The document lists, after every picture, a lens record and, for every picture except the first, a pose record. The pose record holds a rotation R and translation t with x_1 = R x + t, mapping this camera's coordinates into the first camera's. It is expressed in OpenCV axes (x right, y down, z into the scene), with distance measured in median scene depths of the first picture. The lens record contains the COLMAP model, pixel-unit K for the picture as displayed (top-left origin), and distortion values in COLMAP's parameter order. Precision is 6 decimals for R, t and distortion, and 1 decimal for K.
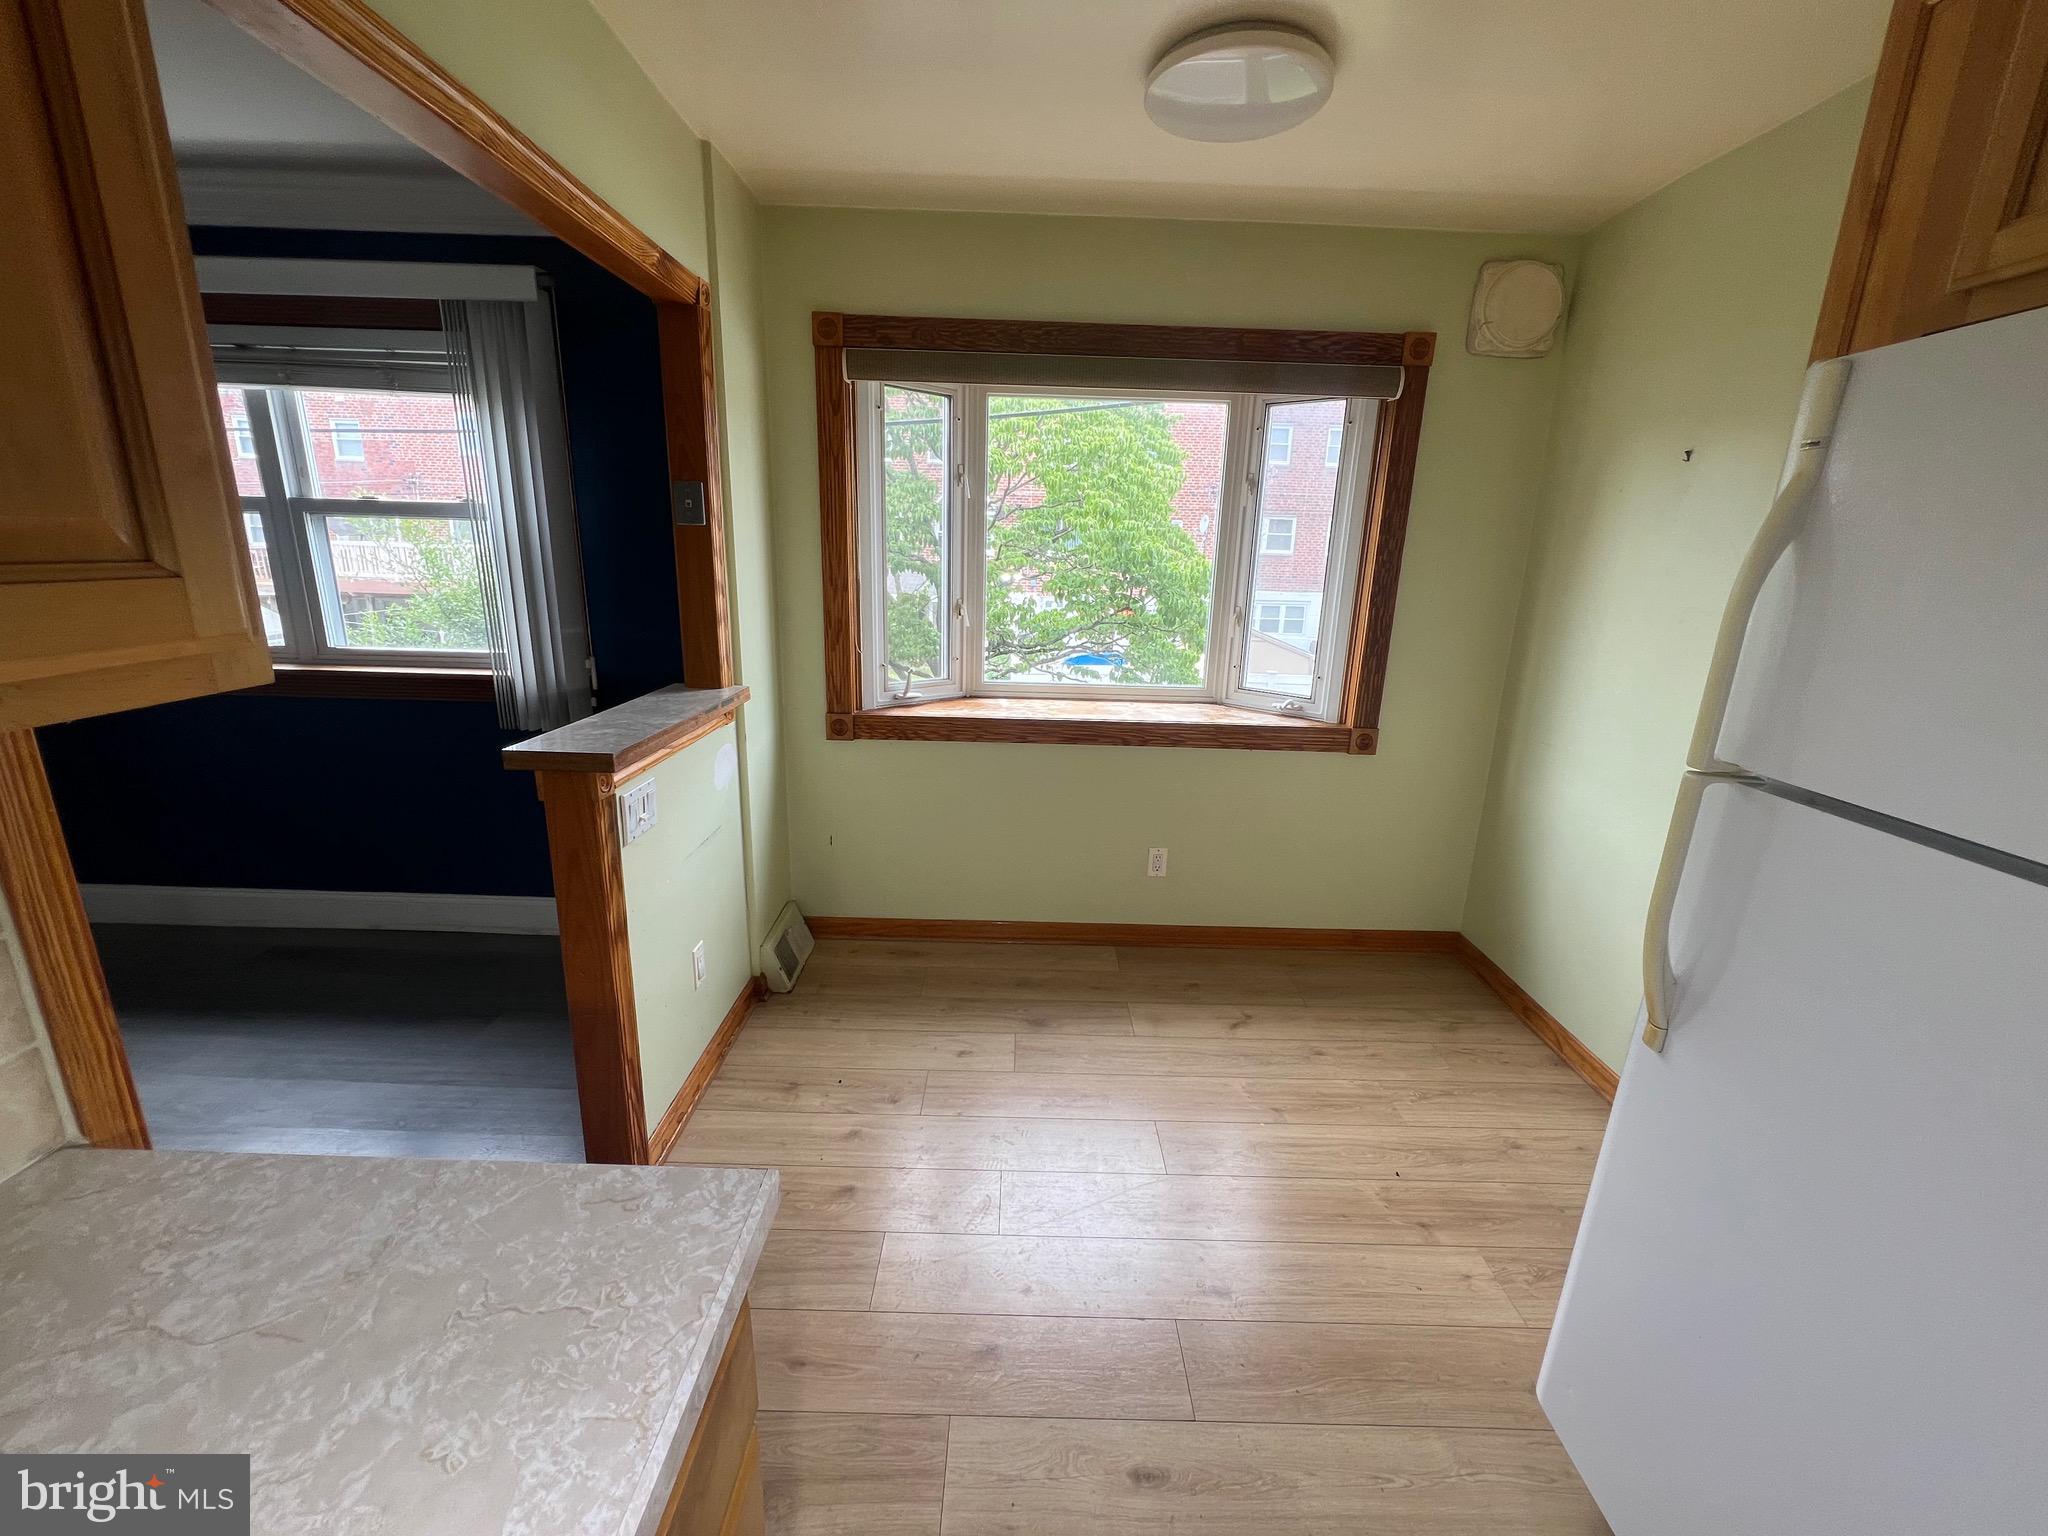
lens RADIAL K [[836.2, 0, 1024.0], [0, 836.2, 768.0], [0, 0, 1]] dist [-0.002110, -0.000173]
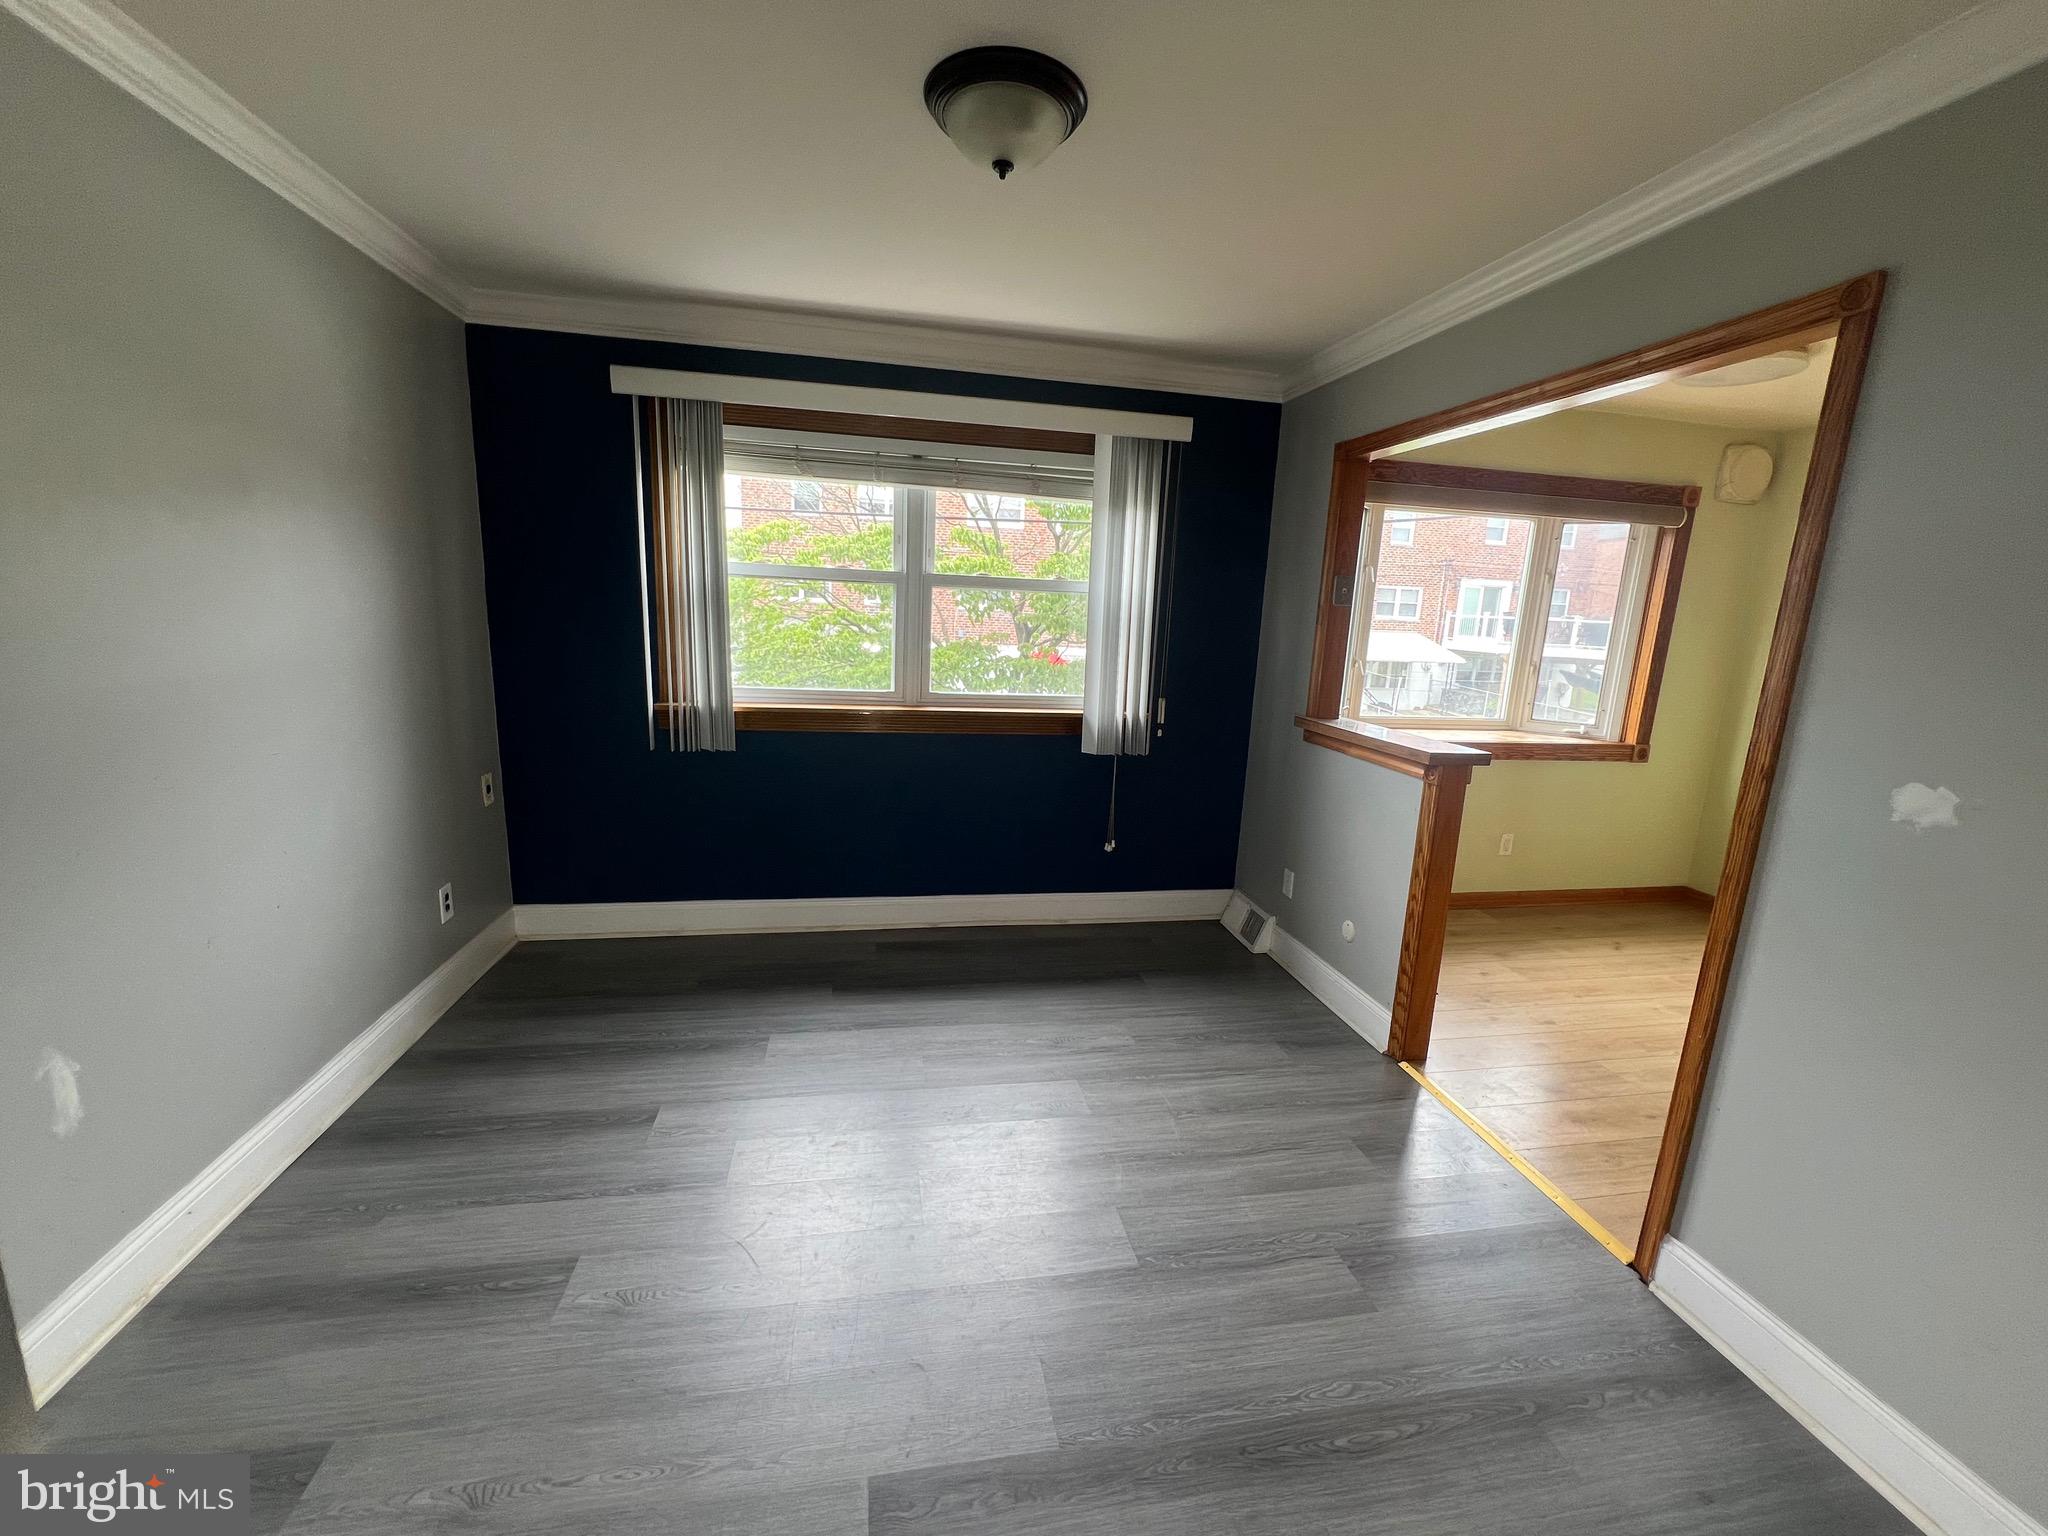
lens RADIAL K [[822.3, 0, 1024.0], [0, 822.3, 768.0], [0, 0, 1]] dist [0.000183, 0.000111]
pose [[0.982161, -0.022578, 0.186680, -0.930576], [0.033614, 0.997855, -0.056170, 0.038607], [-0.185011, 0.061443, 0.980814, -0.207183]]
